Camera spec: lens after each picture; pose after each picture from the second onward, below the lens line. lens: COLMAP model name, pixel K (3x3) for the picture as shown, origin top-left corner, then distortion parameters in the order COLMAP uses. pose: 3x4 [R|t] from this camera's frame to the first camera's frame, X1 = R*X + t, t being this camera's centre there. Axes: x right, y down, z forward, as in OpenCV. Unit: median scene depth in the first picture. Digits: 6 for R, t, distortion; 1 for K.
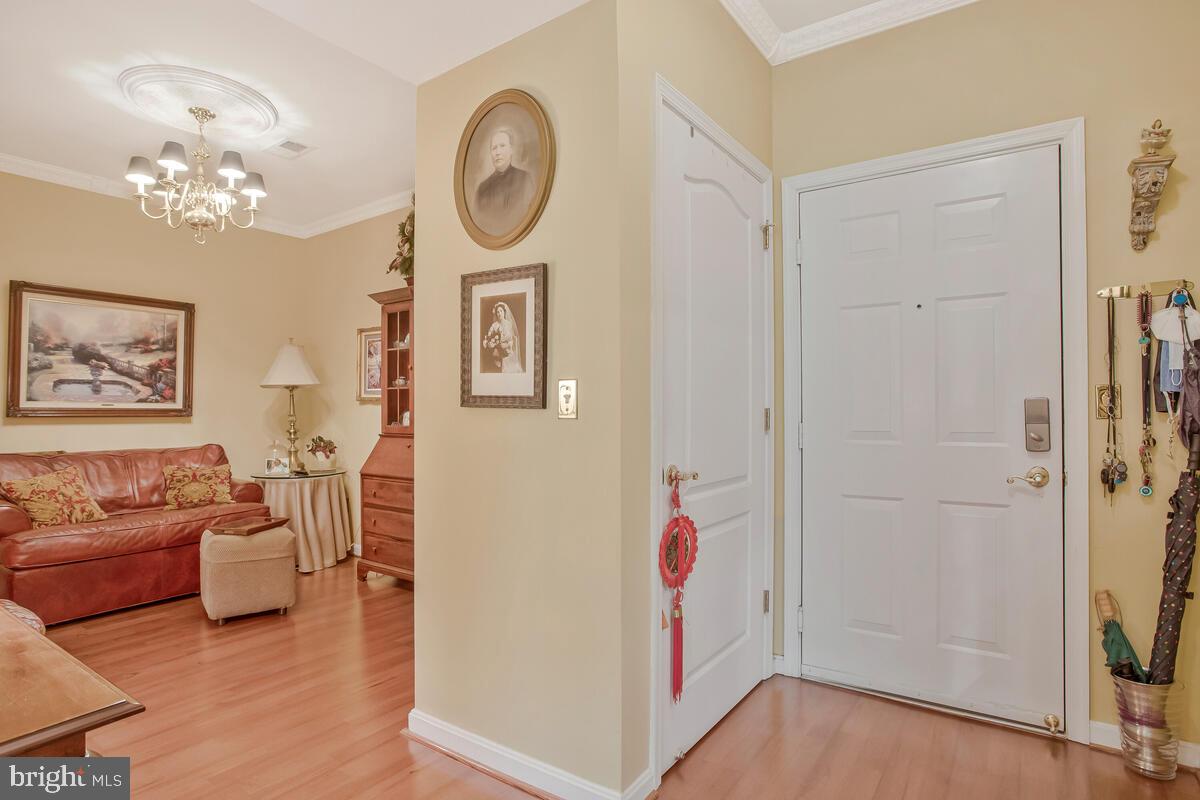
lens RADIAL K [[642.6, 0, 599.5], [0, 642.6, 397.7], [0, 0, 1]] dist [-0.070014, 0.037857]
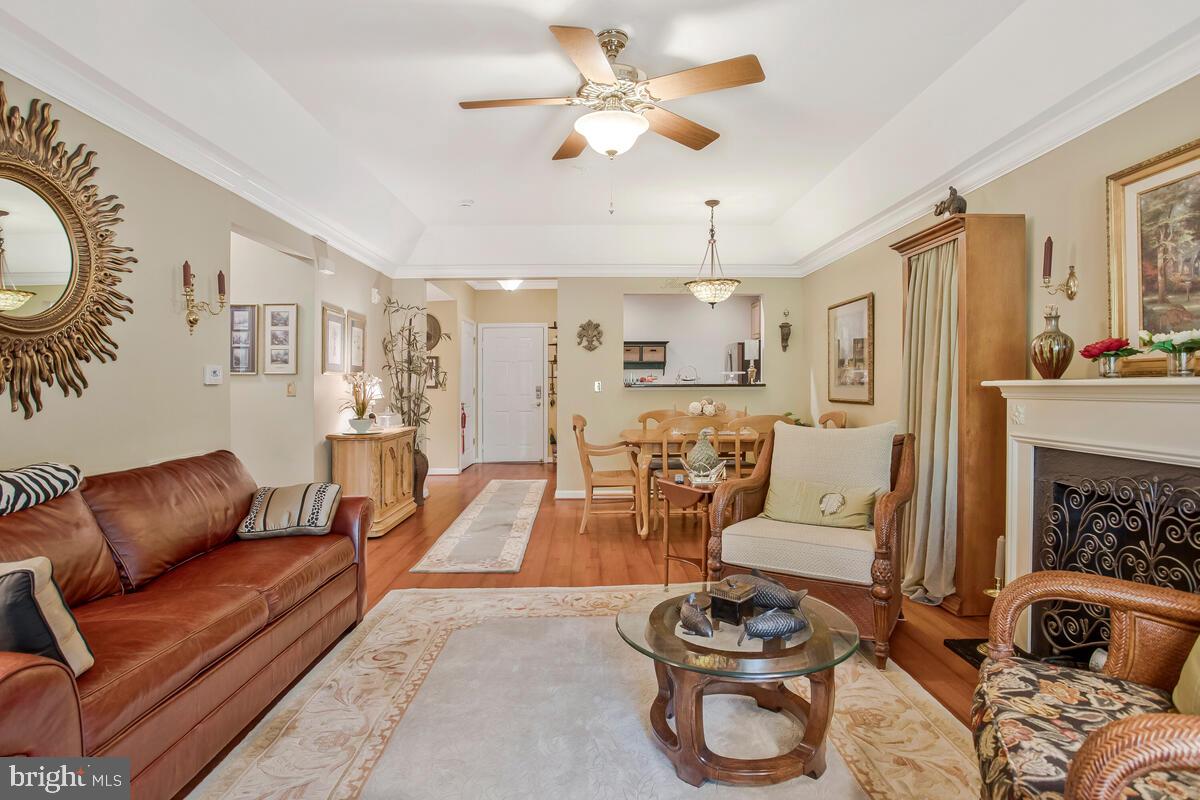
lens RADIAL K [[602.8, 0, 587.6], [0, 602.8, 393.5], [0, 0, 1]] dist [-0.063816, 0.028671]
pose [[0.819547, -0.013012, 0.572865, -0.716628], [-0.006544, 0.999464, 0.032064, -0.042512], [-0.572975, -0.030027, 0.819023, -1.330908]]
